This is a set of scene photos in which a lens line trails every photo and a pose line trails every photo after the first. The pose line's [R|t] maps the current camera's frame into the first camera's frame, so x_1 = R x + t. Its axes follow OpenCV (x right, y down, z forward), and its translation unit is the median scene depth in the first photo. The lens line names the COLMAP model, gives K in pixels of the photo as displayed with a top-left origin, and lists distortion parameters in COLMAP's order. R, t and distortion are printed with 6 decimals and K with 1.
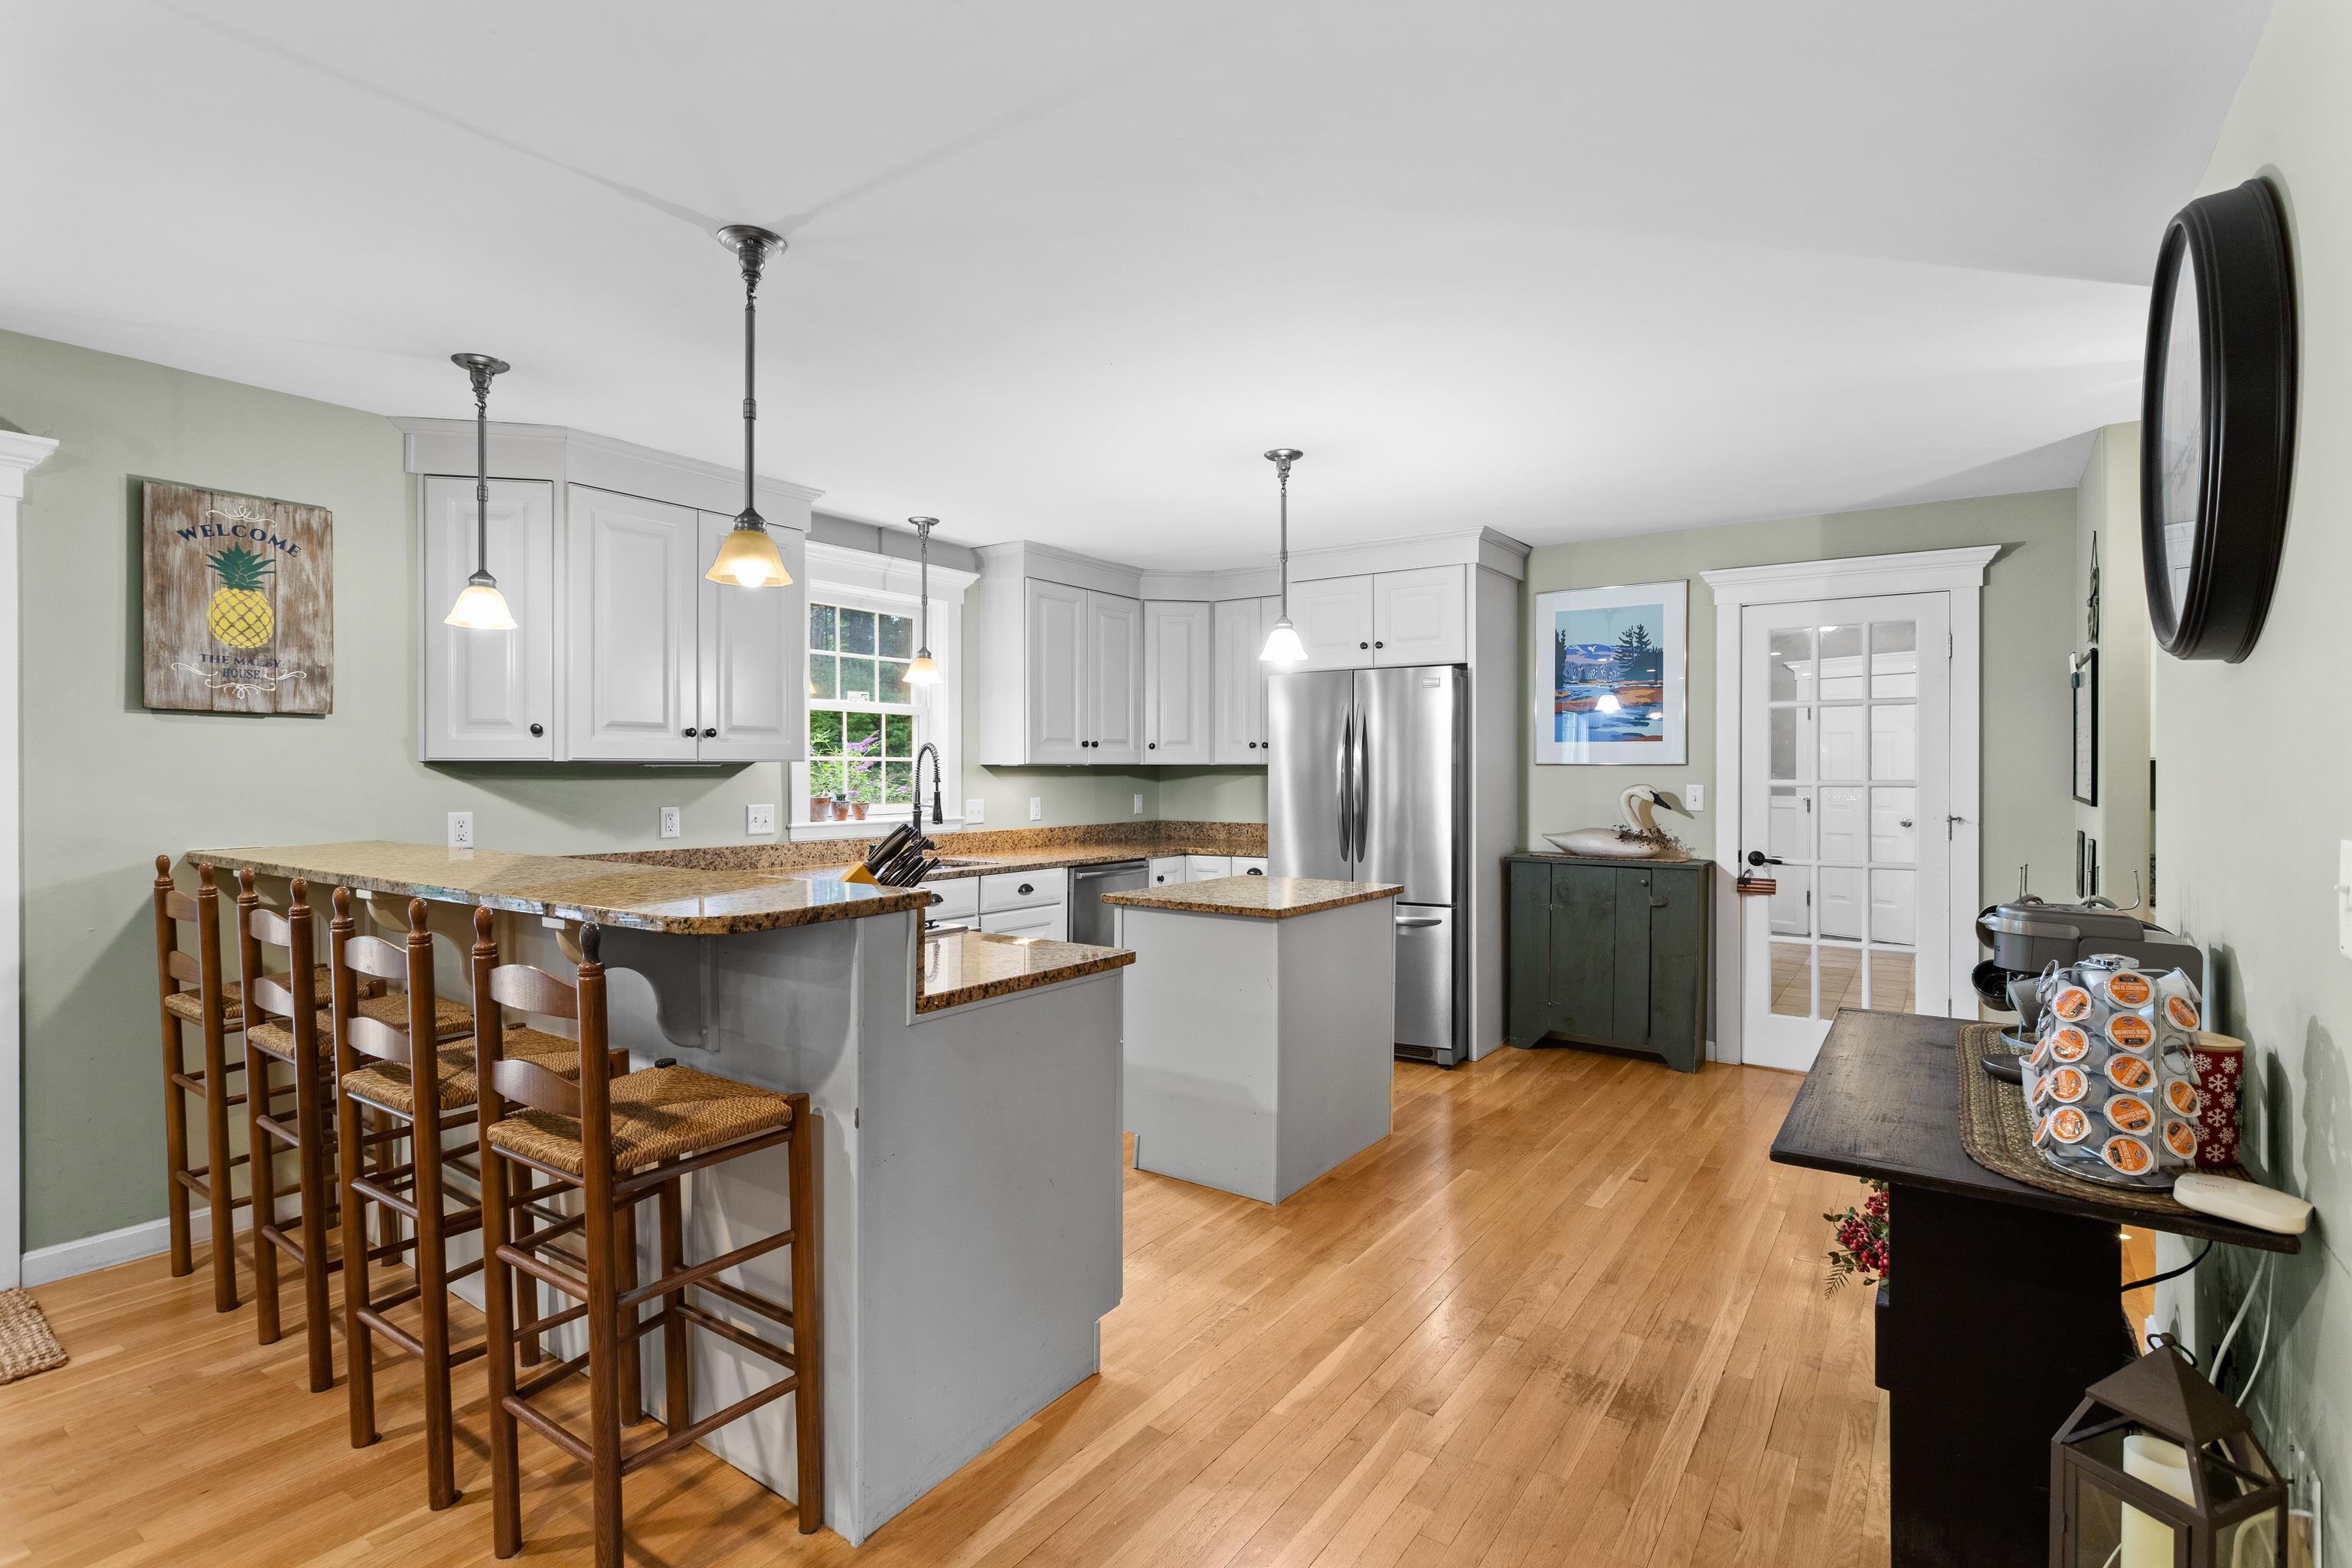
lens RADIAL K [[1119.0, 0, 1182.9], [0, 1119.0, 775.3], [0, 0, 1]] dist [0.001860, 0.002342]
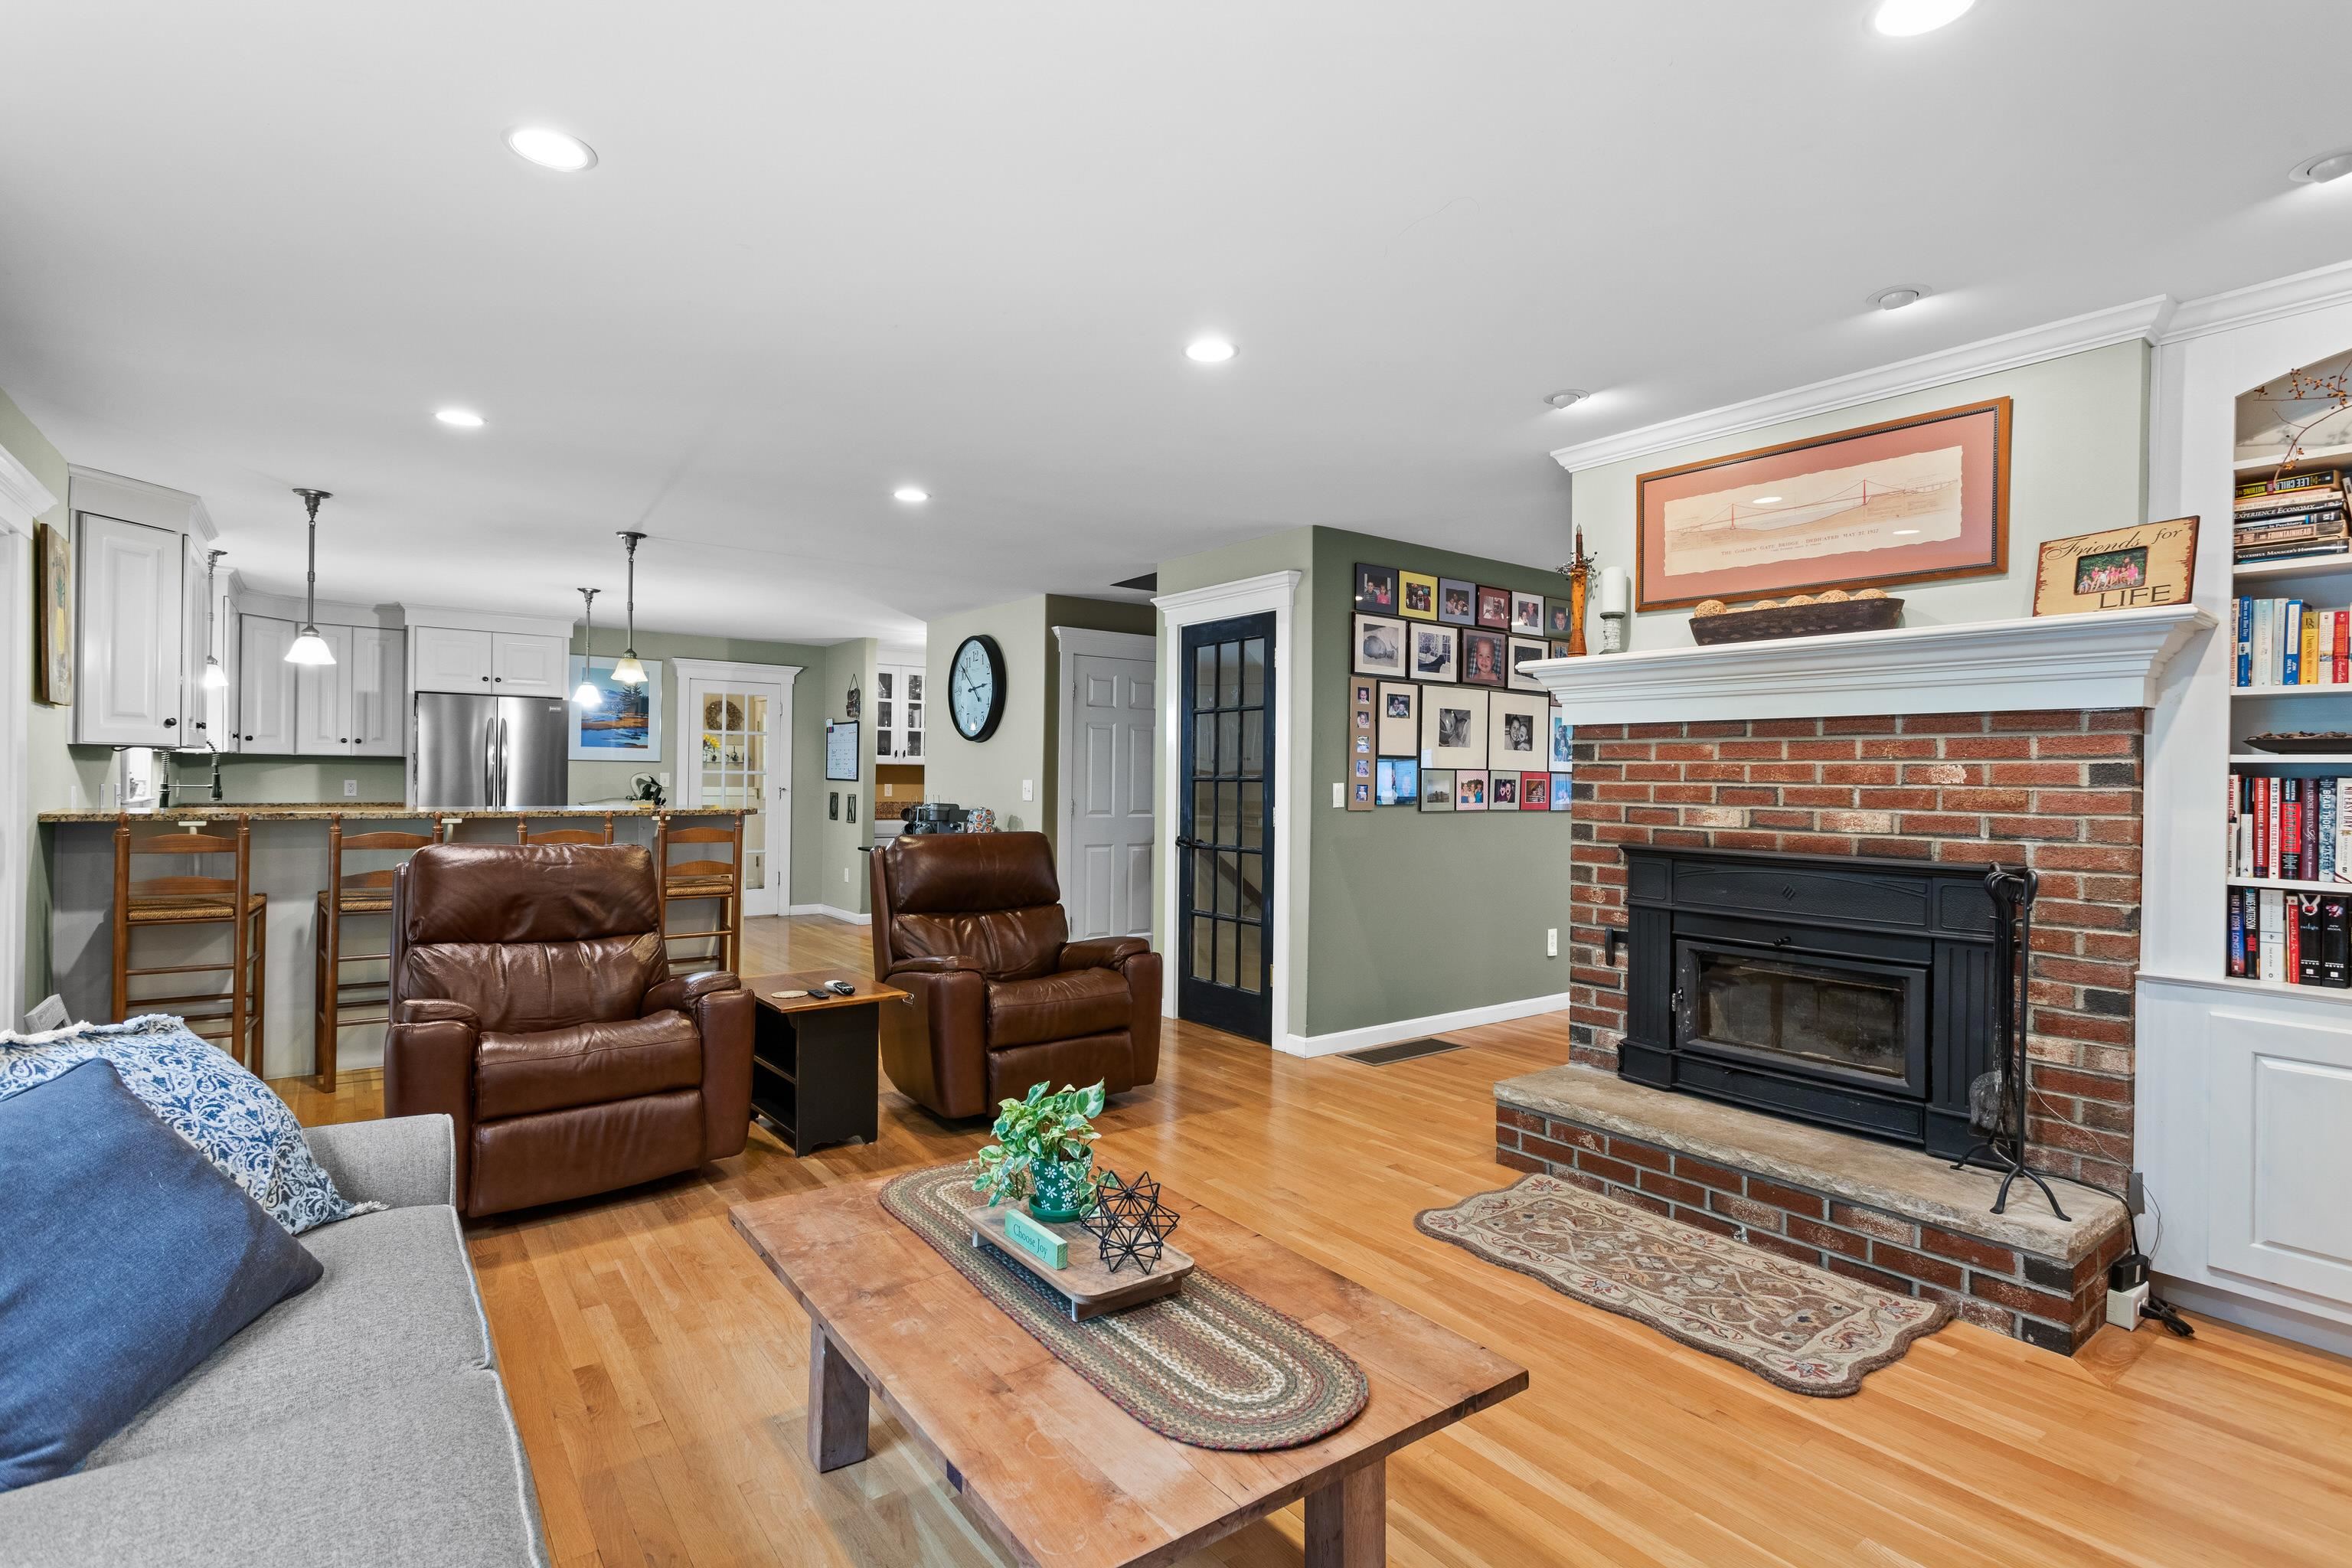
lens RADIAL K [[1119.0, 0, 1174.2], [0, 1119.0, 778.9], [0, 0, 1]] dist [0.001860, 0.002342]
pose [[0.317123, 0.002220, 0.948382, -1.047478], [-0.007819, 0.999969, 0.000274, 0.011604], [-0.948352, -0.007503, 0.317131, -0.382769]]
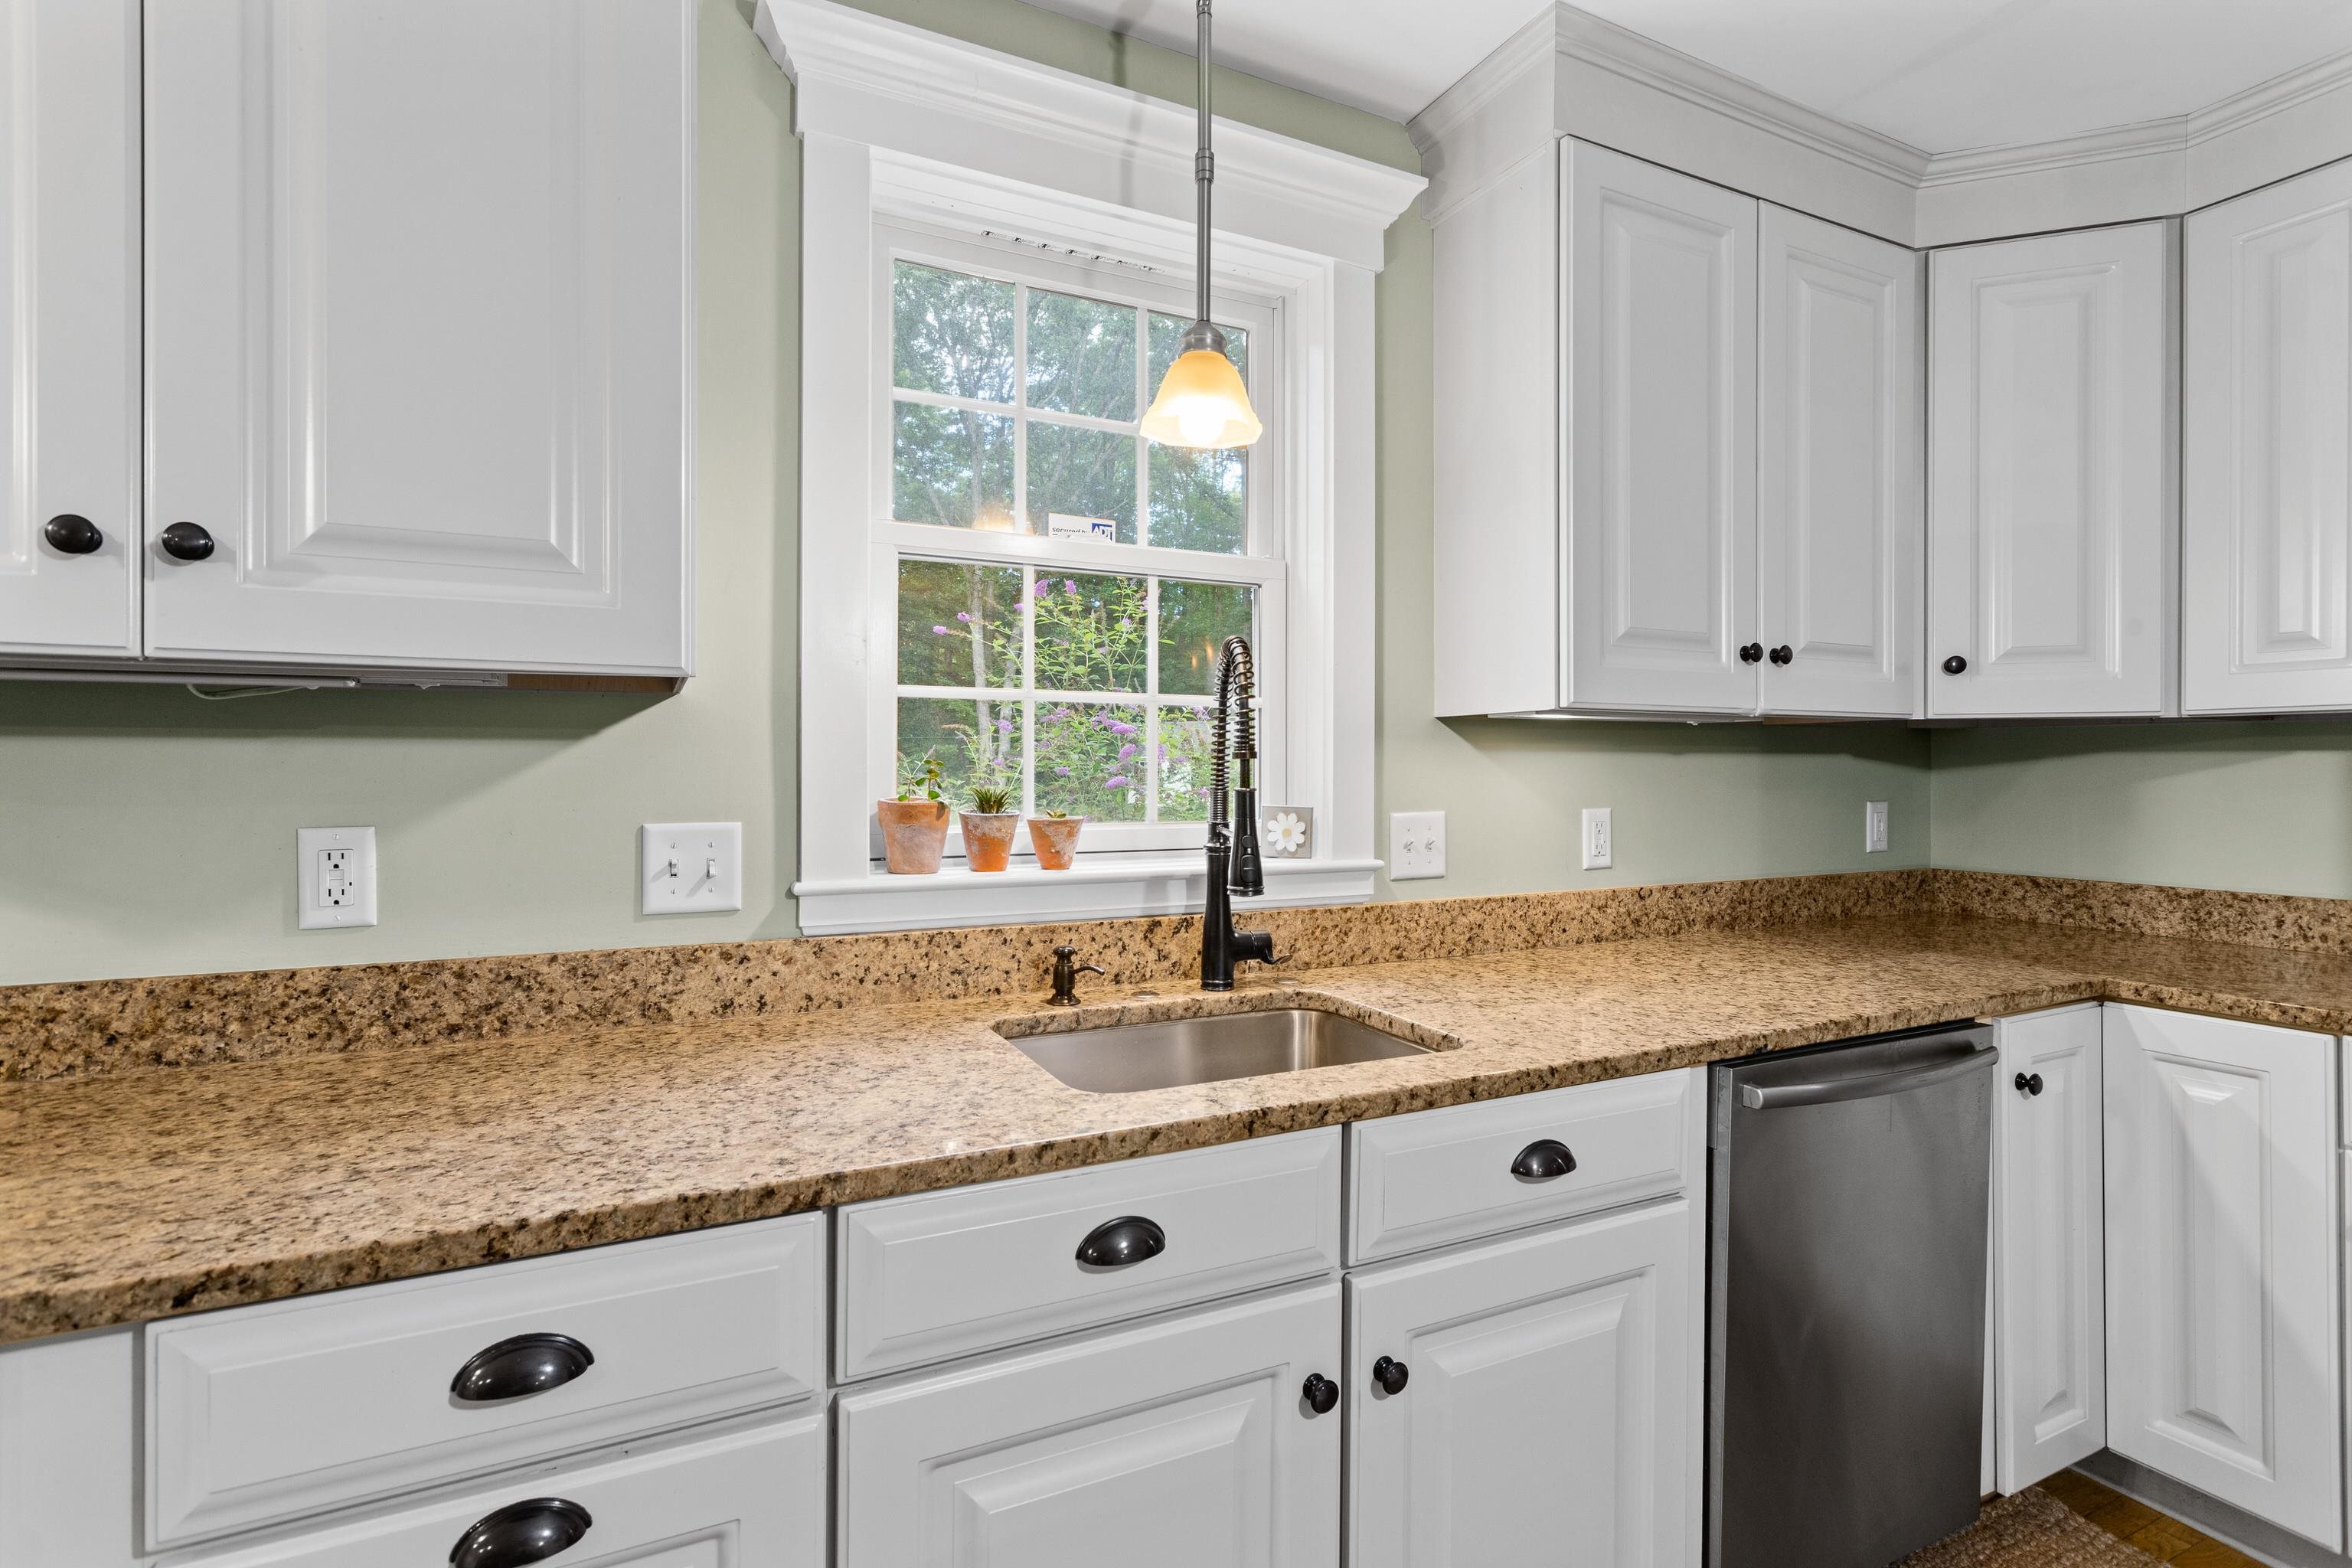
lens RADIAL K [[1119.0, 0, 1177.2], [0, 1119.0, 768.2], [0, 0, 1]] dist [0.001860, 0.002342]
pose [[0.875133, 0.000995, -0.483881, -0.087343], [-0.003871, 0.999980, -0.004945, 0.010579], [0.483866, 0.006200, 0.875120, 0.719314]]
